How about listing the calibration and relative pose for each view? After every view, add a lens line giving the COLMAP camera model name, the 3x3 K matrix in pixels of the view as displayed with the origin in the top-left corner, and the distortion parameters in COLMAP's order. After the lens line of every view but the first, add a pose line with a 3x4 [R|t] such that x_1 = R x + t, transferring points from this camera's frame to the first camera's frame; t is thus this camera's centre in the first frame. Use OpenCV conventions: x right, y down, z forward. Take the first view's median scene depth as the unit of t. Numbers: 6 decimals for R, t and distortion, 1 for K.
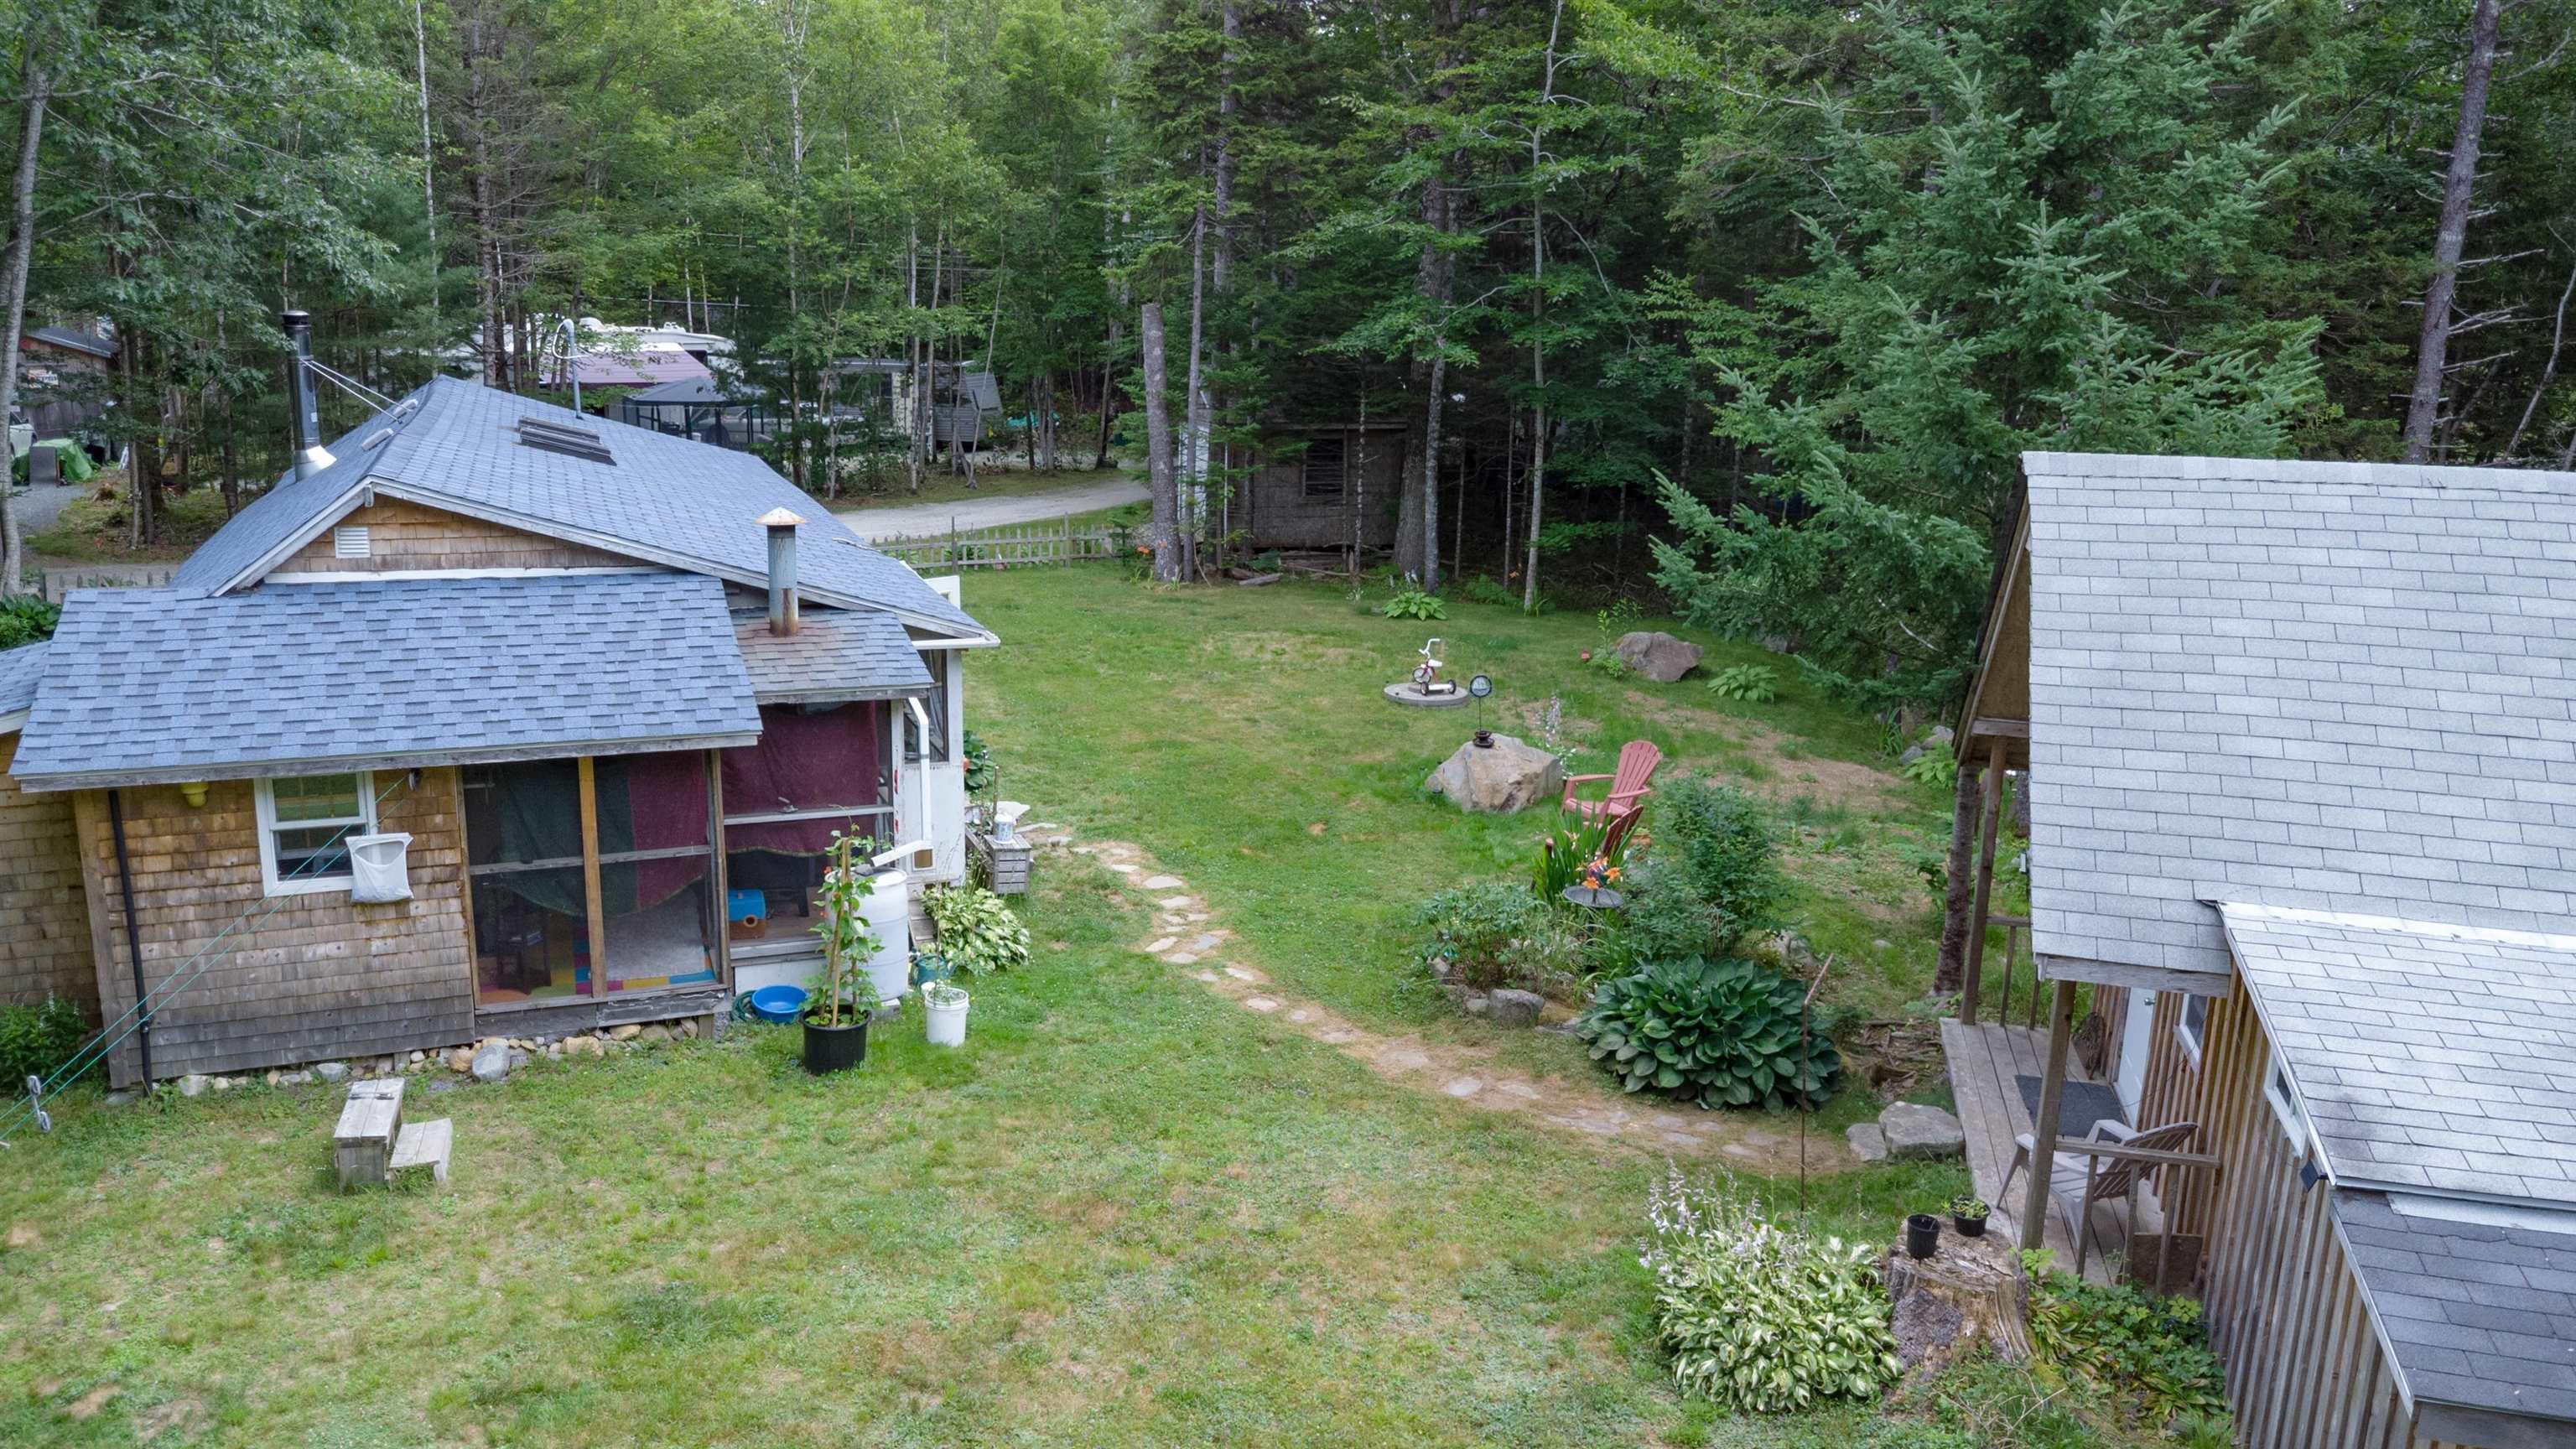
lens RADIAL K [[1858.5, 0, 1287.4], [0, 1858.5, 724.5], [0, 0, 1]] dist [-0.003331, -0.004183]
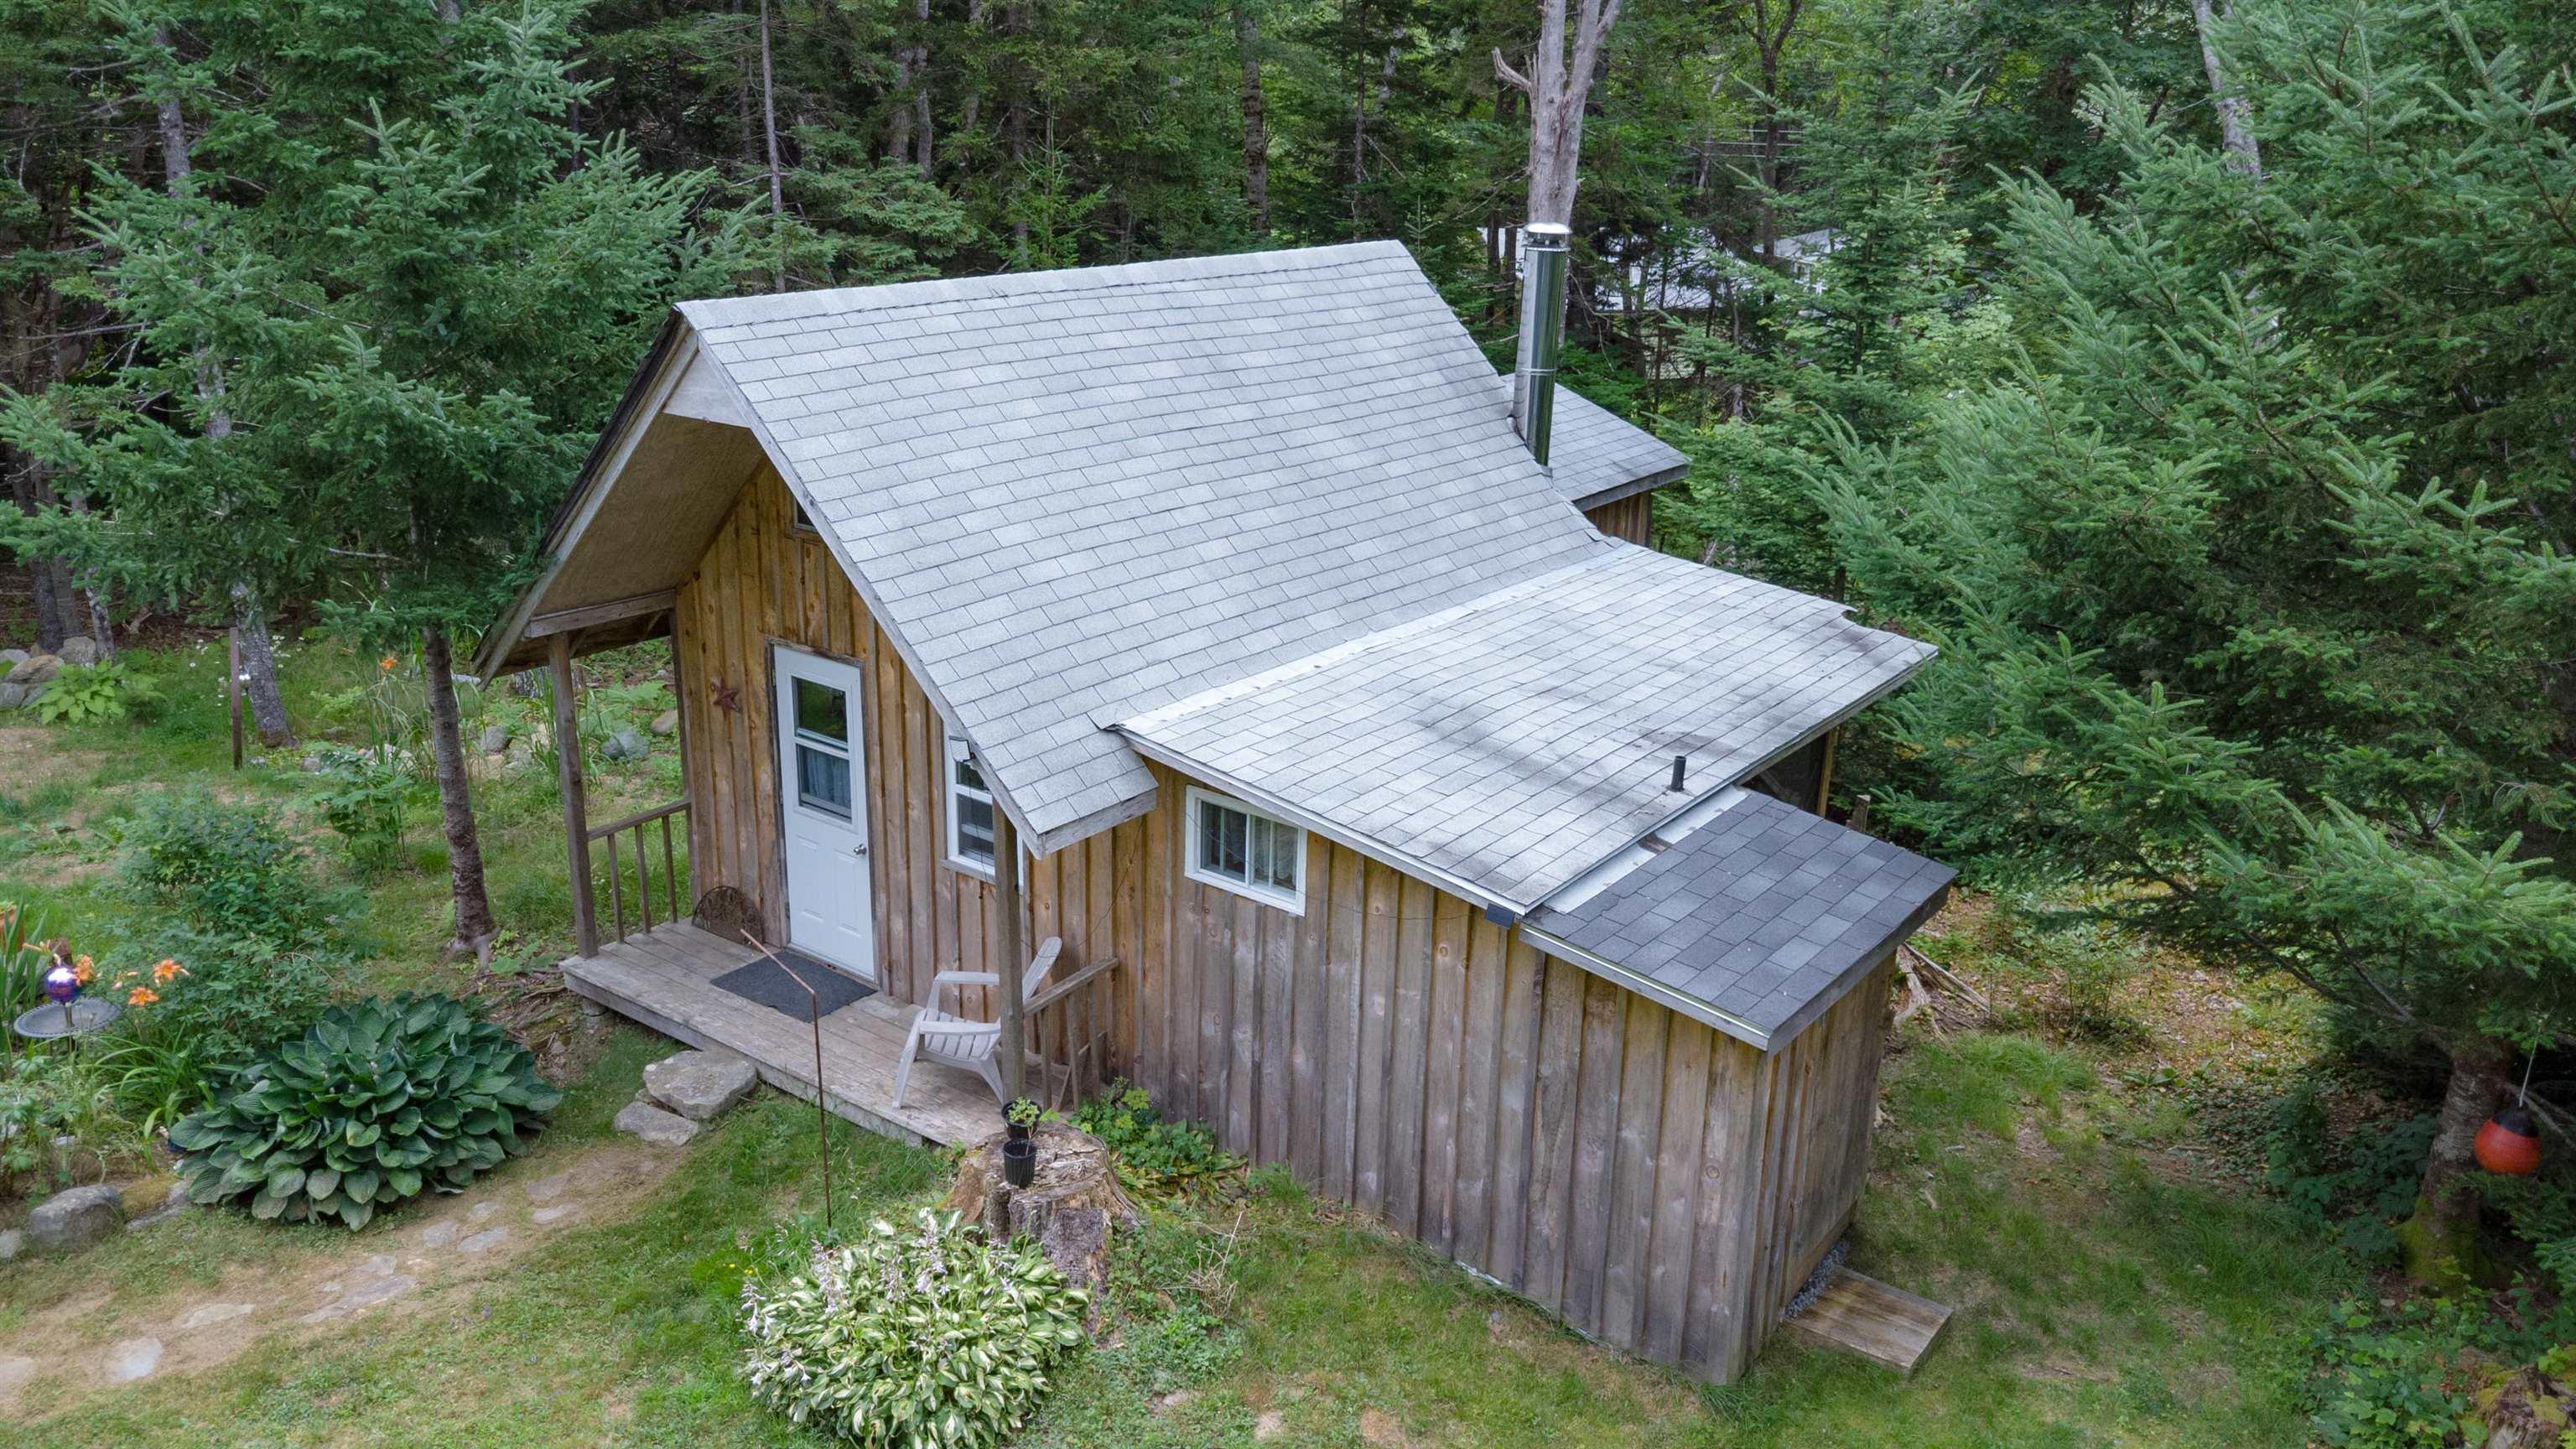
lens RADIAL K [[1858.5, 0, 1288.9], [0, 1858.5, 727.5], [0, 0, 1]] dist [-0.003331, -0.004183]
pose [[0.378140, -0.309758, 0.872388, -0.261898], [0.201695, 0.947288, 0.248927, -0.101357], [-0.903509, 0.081827, 0.420684, 0.344564]]
